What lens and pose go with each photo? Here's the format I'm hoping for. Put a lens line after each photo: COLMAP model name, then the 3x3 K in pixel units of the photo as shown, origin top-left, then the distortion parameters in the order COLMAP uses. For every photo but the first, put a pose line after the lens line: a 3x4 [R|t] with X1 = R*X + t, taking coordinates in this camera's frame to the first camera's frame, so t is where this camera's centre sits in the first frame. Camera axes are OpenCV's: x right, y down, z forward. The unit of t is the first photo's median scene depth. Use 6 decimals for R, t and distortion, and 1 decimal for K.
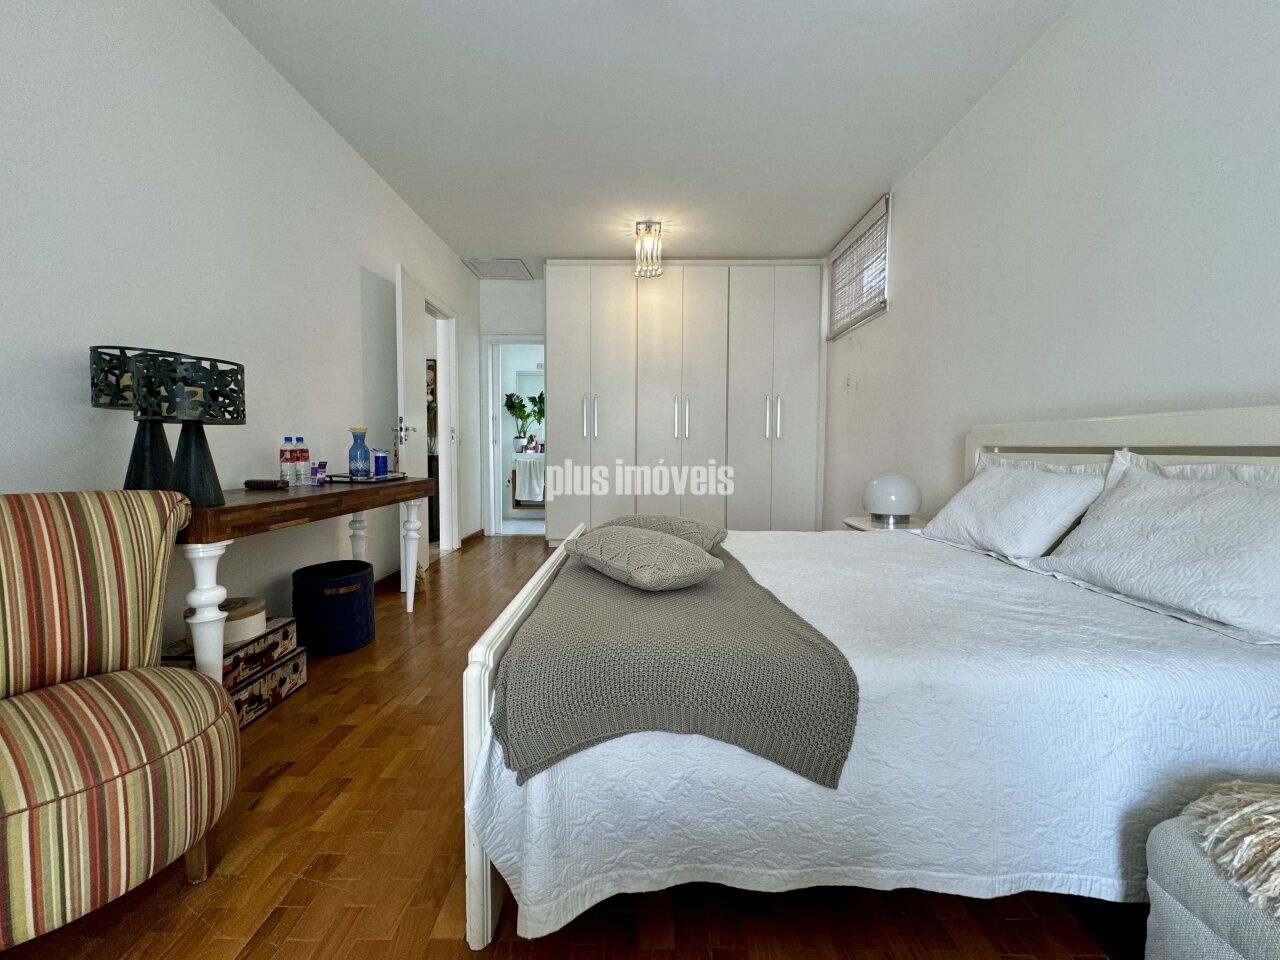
lens RADIAL K [[509.5, 0, 638.5], [0, 509.5, 475.2], [0, 0, 1]] dist [-0.003897, 0.001141]
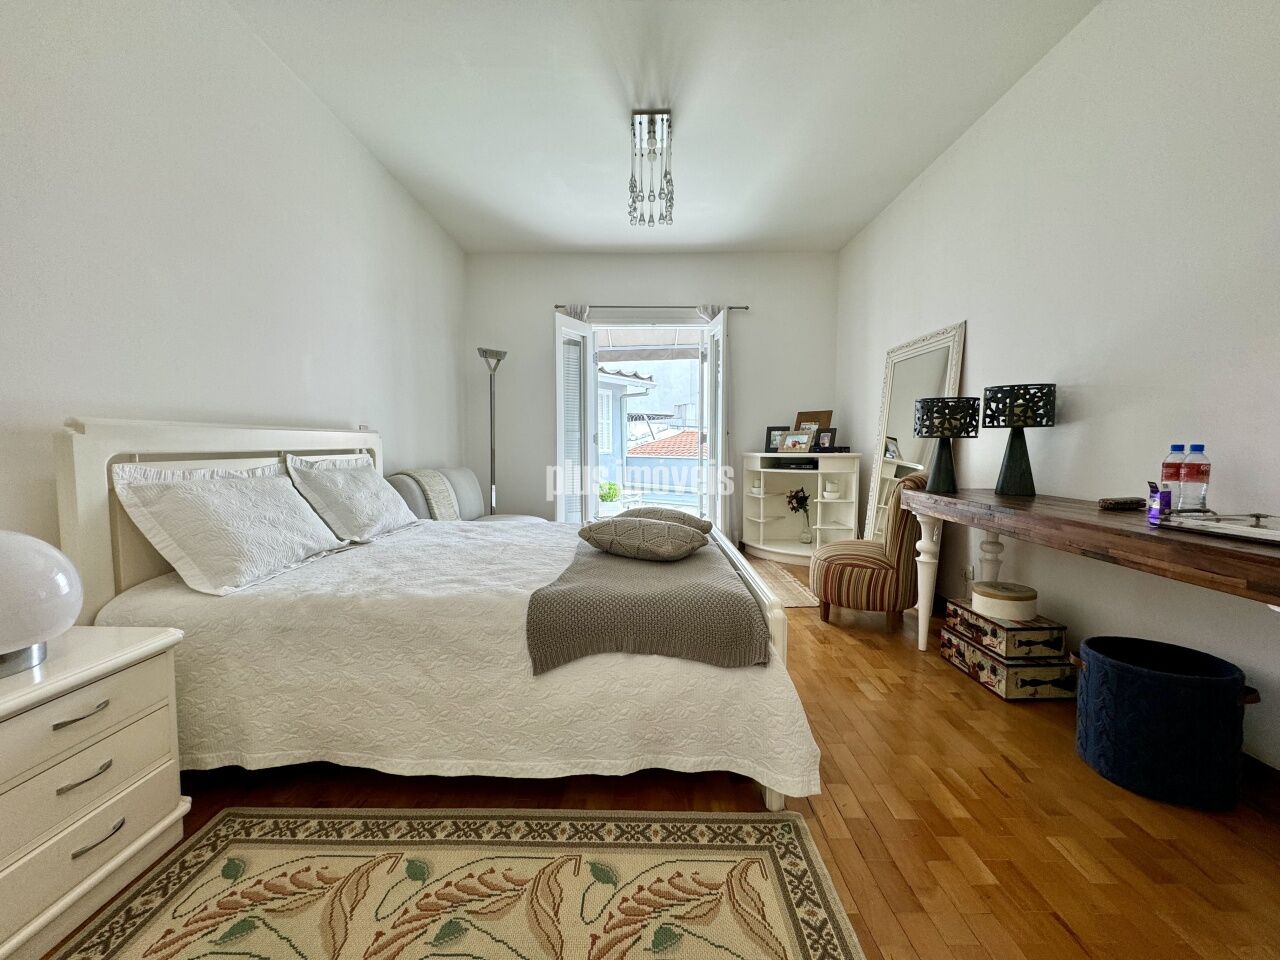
lens RADIAL K [[509.5, 0, 639.3], [0, 509.5, 477.6], [0, 0, 1]] dist [-0.003897, 0.001141]
pose [[-0.999985, -0.005115, 0.002063, 0.045888], [-0.004837, 0.993049, 0.117606, -0.129716], [-0.002650, 0.117594, -0.993058, 2.025300]]
